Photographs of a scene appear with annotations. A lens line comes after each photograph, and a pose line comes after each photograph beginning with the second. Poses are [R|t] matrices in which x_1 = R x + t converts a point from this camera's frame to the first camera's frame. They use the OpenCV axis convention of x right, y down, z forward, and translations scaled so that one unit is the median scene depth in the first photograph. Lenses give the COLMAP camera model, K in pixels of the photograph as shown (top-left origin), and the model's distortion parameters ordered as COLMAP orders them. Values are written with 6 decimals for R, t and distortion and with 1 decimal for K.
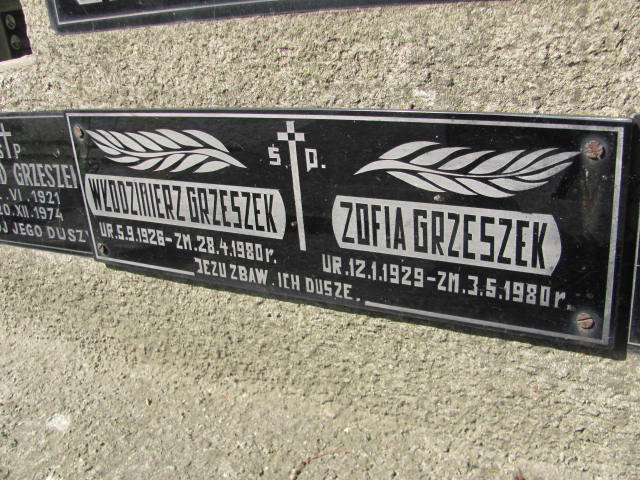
lens RADIAL K [[672.3, 0, 320.0], [0, 672.3, 240.0], [0, 0, 1]] dist [-0.210887, 0.226357]
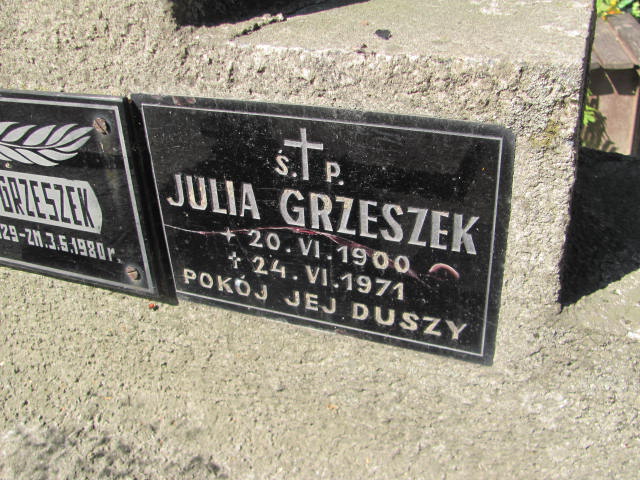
lens RADIAL K [[672.3, 0, 320.0], [0, 672.3, 240.0], [0, 0, 1]] dist [-0.210887, 0.226357]
pose [[0.991403, -0.034673, 0.126162, 0.580435], [0.016884, 0.990088, 0.139431, -0.085771], [-0.129746, -0.136102, 0.982162, -0.158600]]
